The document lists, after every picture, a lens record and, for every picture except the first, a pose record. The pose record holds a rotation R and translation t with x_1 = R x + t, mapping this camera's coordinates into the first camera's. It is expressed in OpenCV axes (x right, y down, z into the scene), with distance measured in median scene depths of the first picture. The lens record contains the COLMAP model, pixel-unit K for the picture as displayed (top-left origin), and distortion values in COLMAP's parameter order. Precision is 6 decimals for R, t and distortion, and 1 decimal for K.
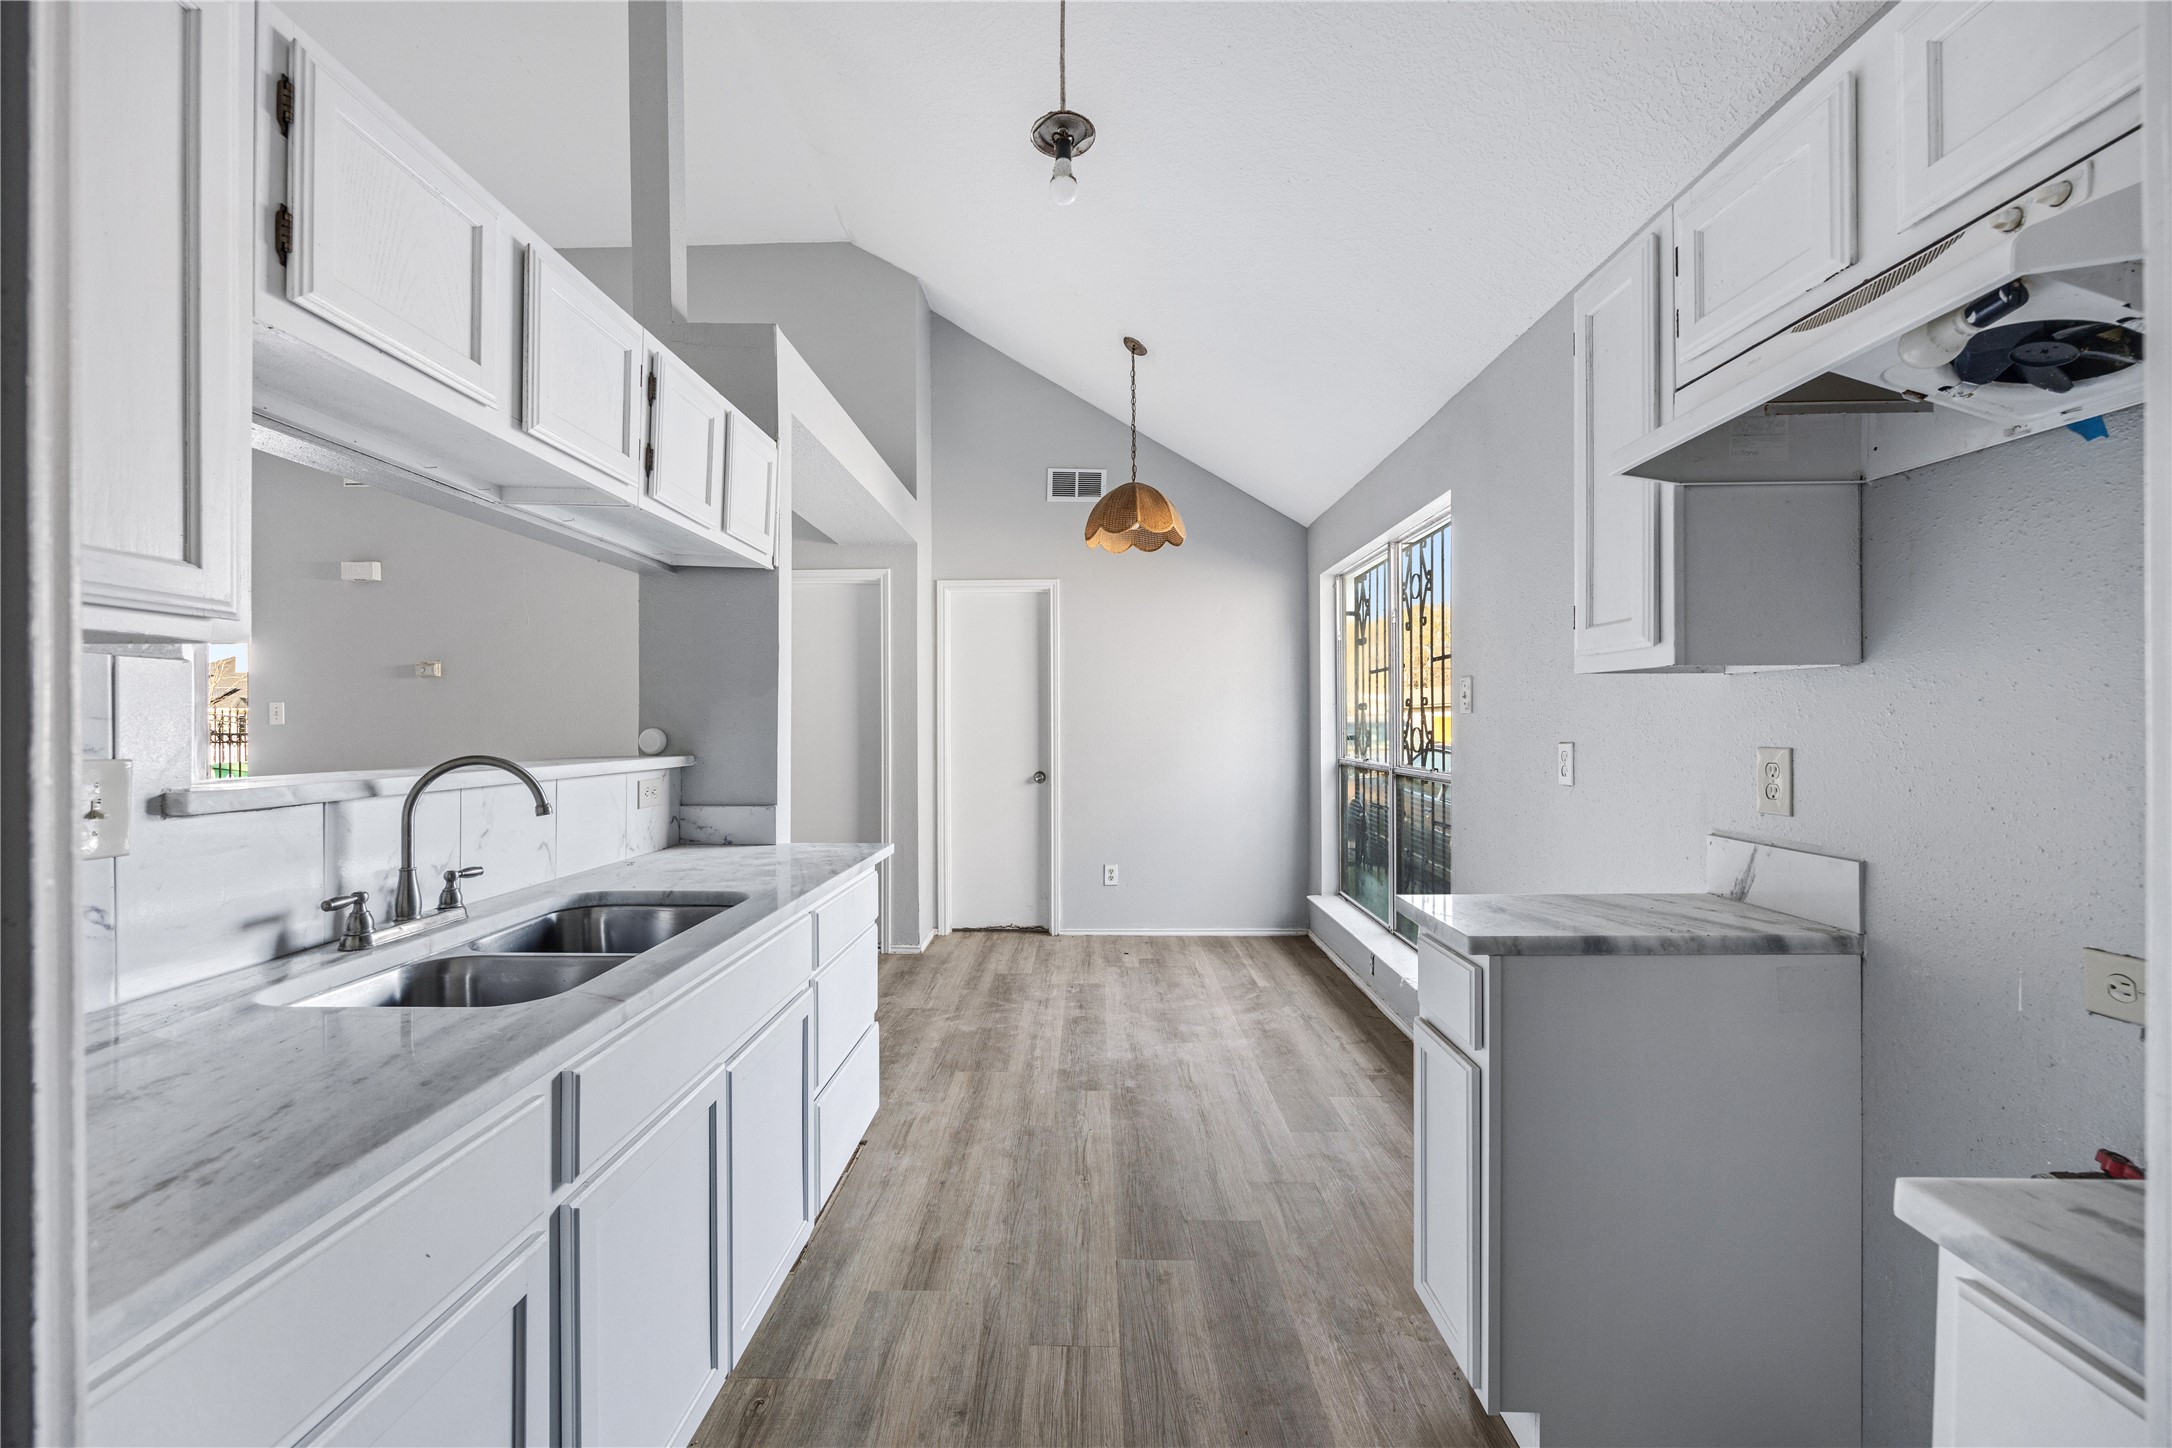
lens RADIAL K [[859.4, 0, 1086.0], [0, 859.4, 724.0], [0, 0, 1]] dist [-0.001555, -0.000592]
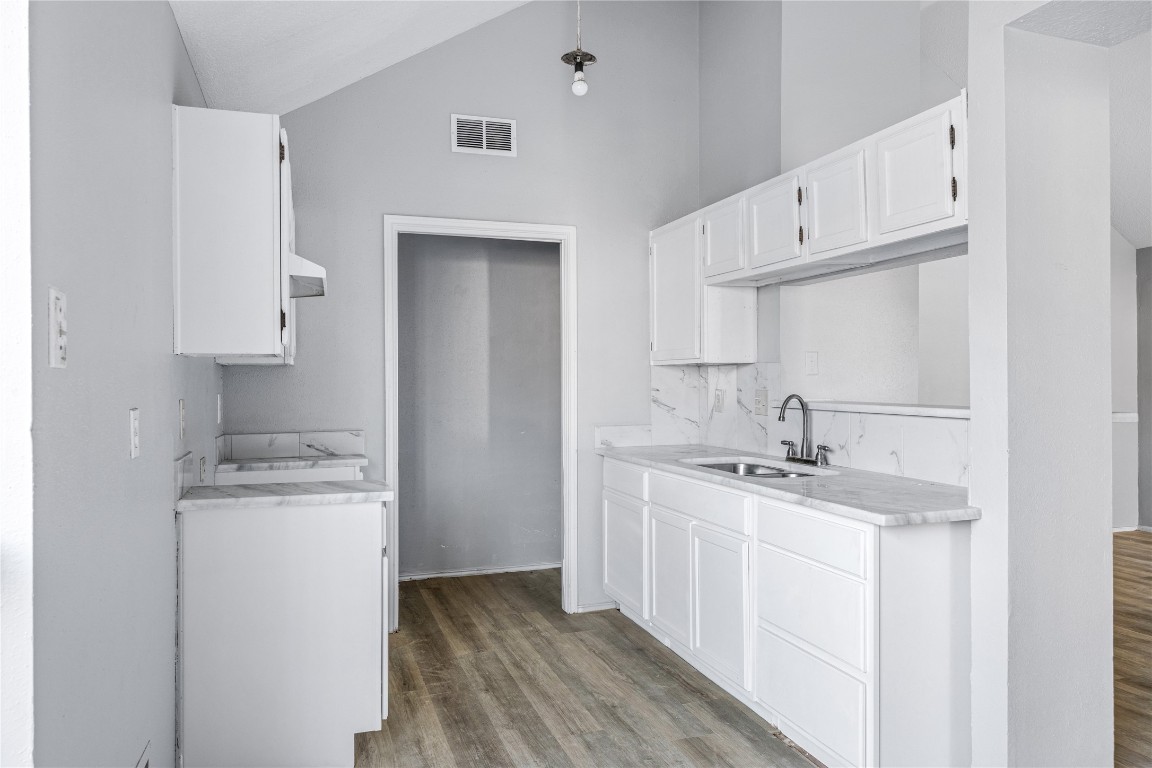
lens RADIAL K [[771.4, 0, 576.0], [0, 771.4, 384.0], [0, 0, 1]] dist [-0.003363, -0.000459]
pose [[-0.941760, 0.006682, -0.336219, 0.367945], [0.006969, 0.999976, 0.000354, 0.000249], [0.336213, -0.002010, -0.941784, 1.752435]]
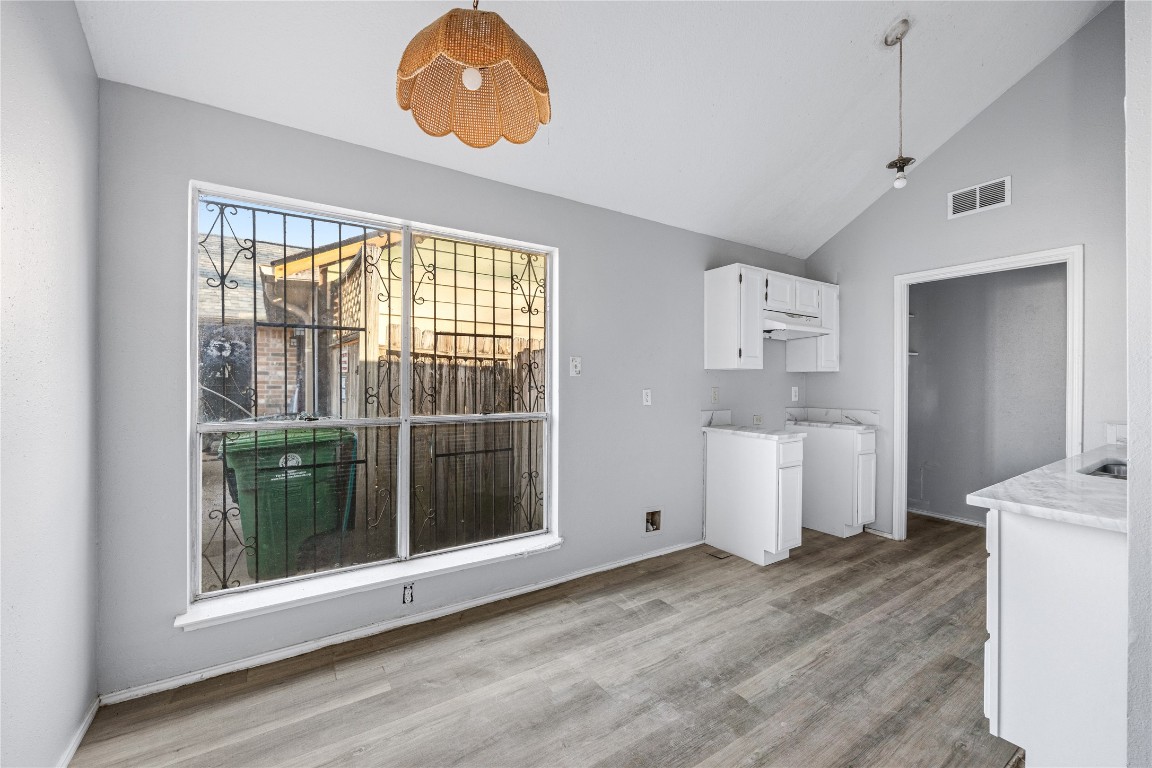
lens RADIAL K [[460.6, 0, 572.0], [0, 460.6, 380.8], [0, 0, 1]] dist [-0.000952, 0.000128]
pose [[-0.552748, 0.000106, 0.833349, -0.458031], [-0.004366, 0.999986, -0.003022, 0.001686], [-0.833337, -0.005309, -0.552739, 1.835582]]
